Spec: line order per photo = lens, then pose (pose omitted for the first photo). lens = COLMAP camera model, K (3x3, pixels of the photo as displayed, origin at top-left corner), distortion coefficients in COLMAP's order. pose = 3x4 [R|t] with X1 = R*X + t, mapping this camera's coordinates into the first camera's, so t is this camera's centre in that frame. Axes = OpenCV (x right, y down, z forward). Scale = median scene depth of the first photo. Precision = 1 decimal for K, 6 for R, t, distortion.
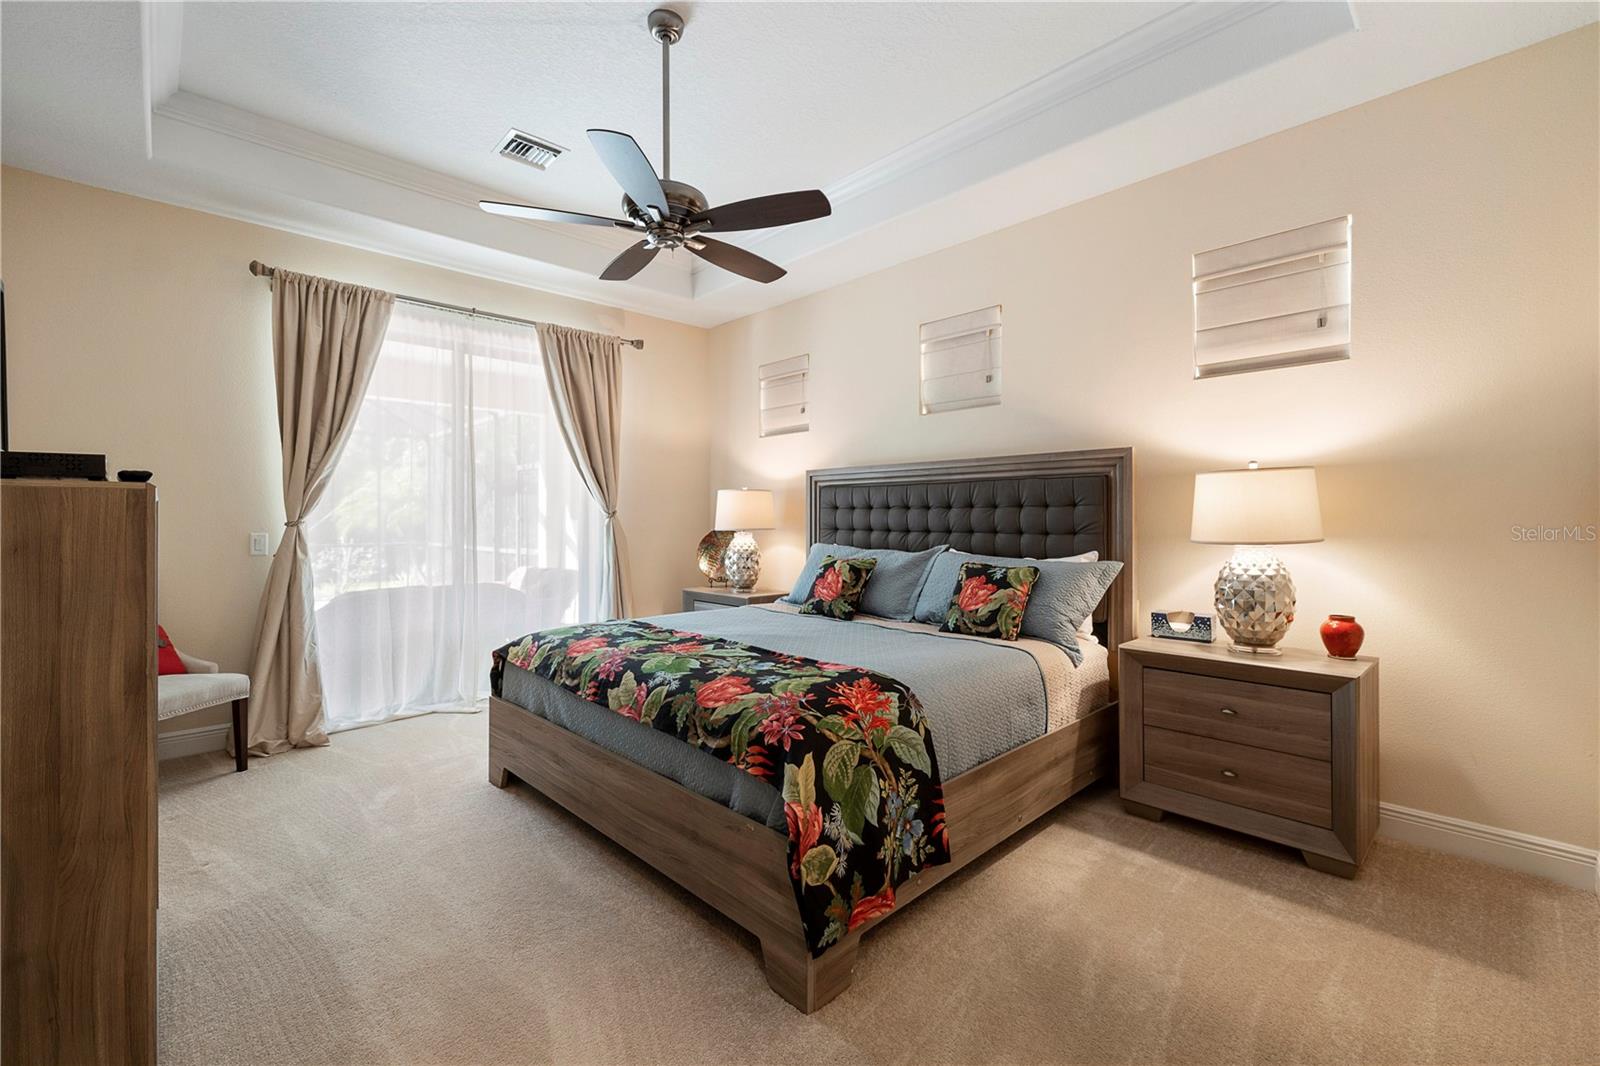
lens RADIAL K [[676.1, 0, 792.5], [0, 676.1, 518.9], [0, 0, 1]] dist [0.001504, -0.001509]
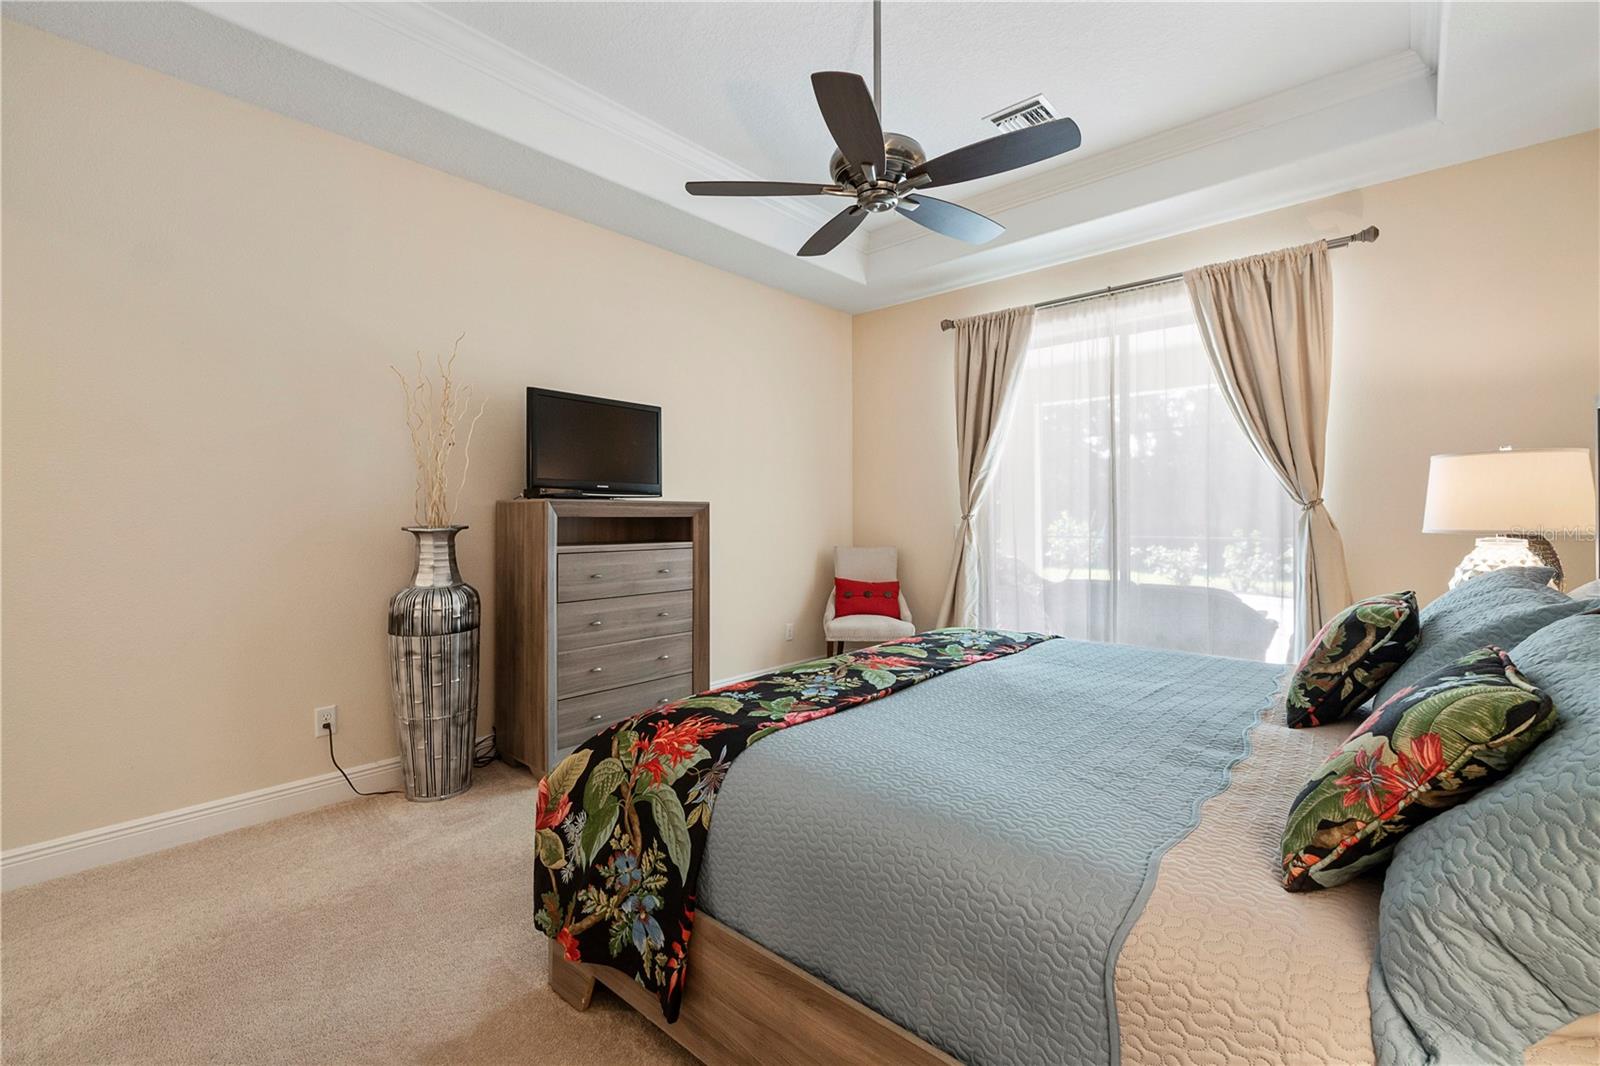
lens RADIAL K [[676.1, 0, 810.8], [0, 676.1, 527.0], [0, 0, 1]] dist [0.001504, -0.001509]
pose [[0.092669, 0.017740, -0.995539, 0.701715], [0.001505, 0.999838, 0.017957, 0.002982], [0.995696, -0.003163, 0.092627, 0.836400]]
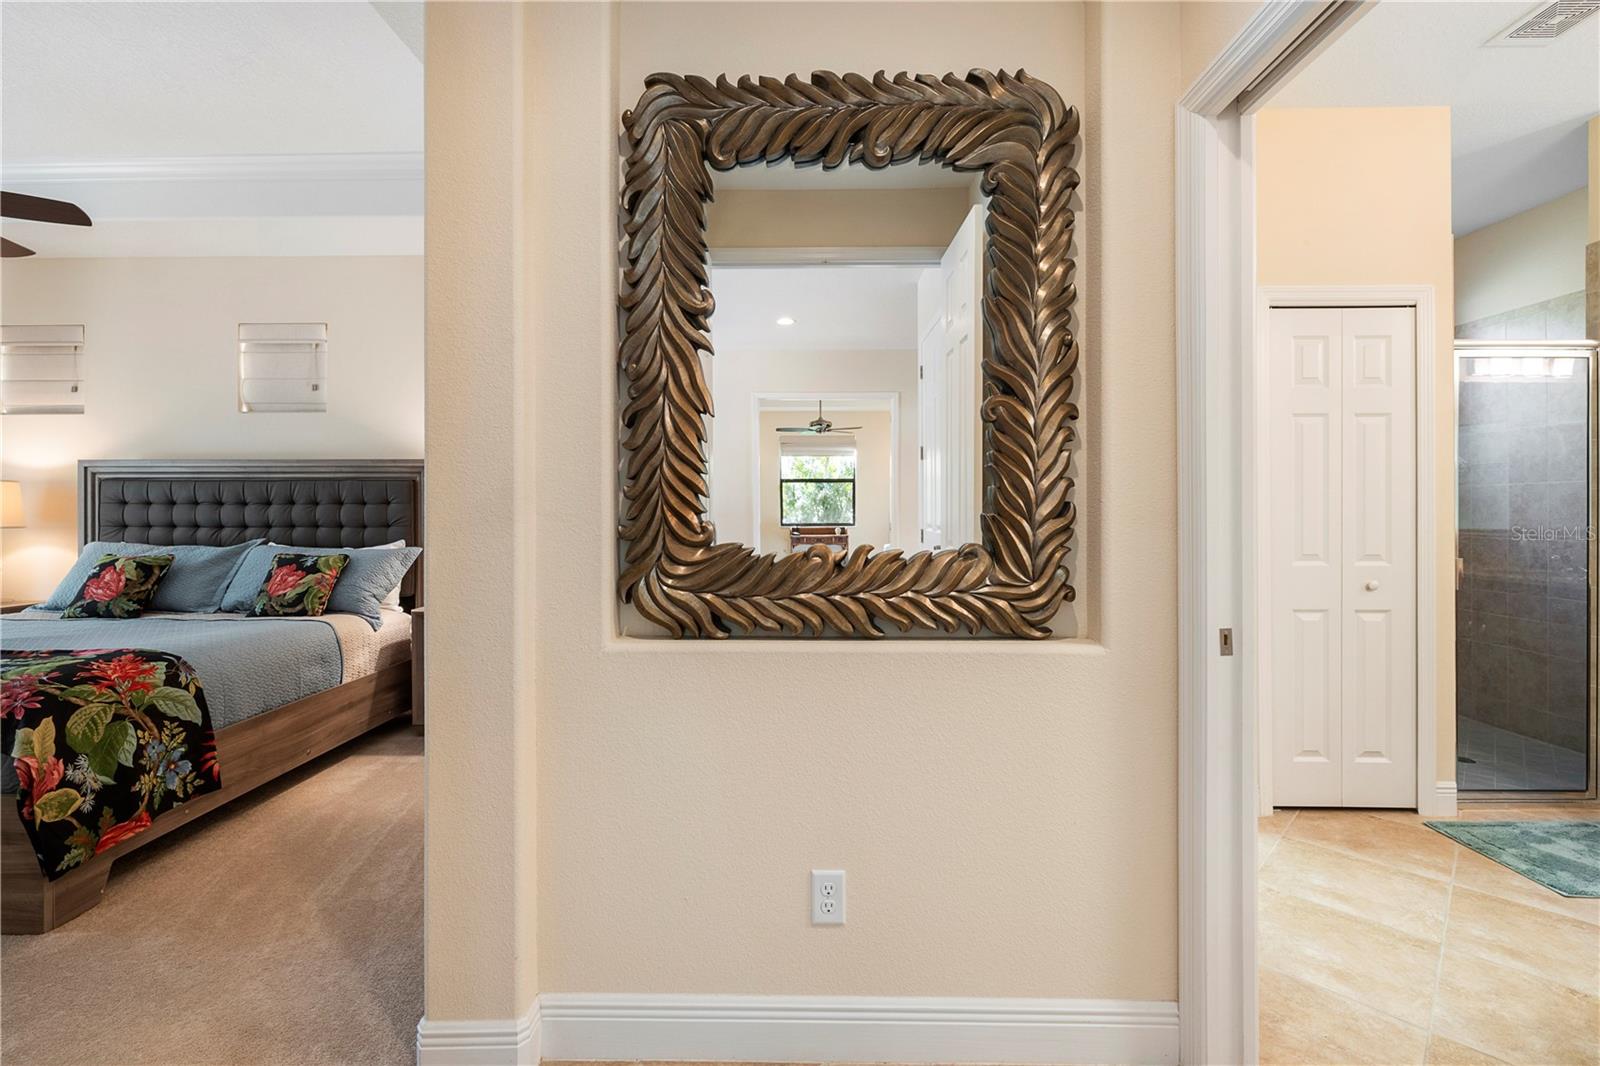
lens RADIAL K [[676.1, 0, 795.4], [0, 676.1, 512.9], [0, 0, 1]] dist [0.001504, -0.001509]
pose [[0.689486, -0.000829, 0.724298, 0.046870], [0.003049, 0.999994, -0.001757, 0.002690], [-0.724292, 0.003420, 0.689485, -0.489072]]
